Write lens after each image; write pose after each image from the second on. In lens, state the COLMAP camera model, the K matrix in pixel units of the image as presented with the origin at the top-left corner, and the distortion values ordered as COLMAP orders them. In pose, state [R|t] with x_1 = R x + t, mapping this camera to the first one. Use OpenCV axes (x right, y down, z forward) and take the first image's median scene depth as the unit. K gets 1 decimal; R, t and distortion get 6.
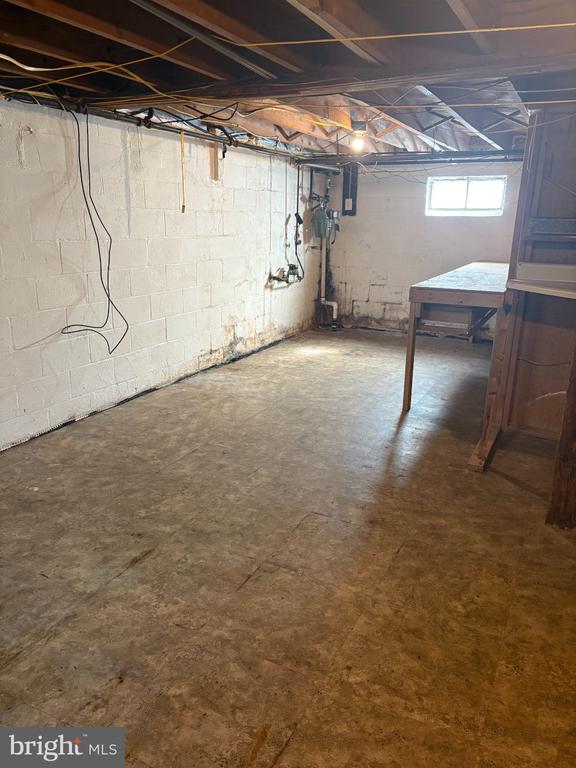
lens RADIAL K [[583.9, 0, 286.0], [0, 583.9, 385.6], [0, 0, 1]] dist [0.053925, -0.051040]
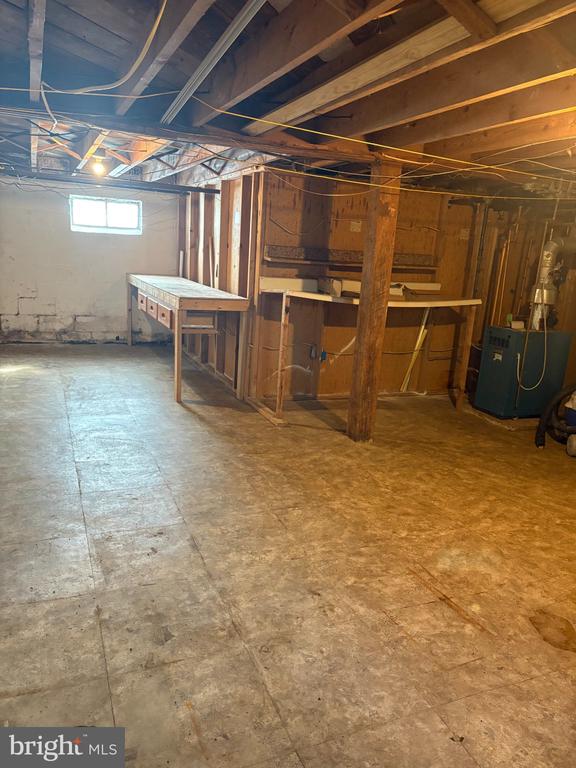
lens RADIAL K [[583.9, 0, 285.8], [0, 583.9, 384.4], [0, 0, 1]] dist [0.053925, -0.051040]
pose [[0.649184, -0.152063, 0.745276, -0.868078], [0.163015, 0.984861, 0.058950, -0.042724], [-0.742958, 0.083222, 0.664145, 0.088588]]
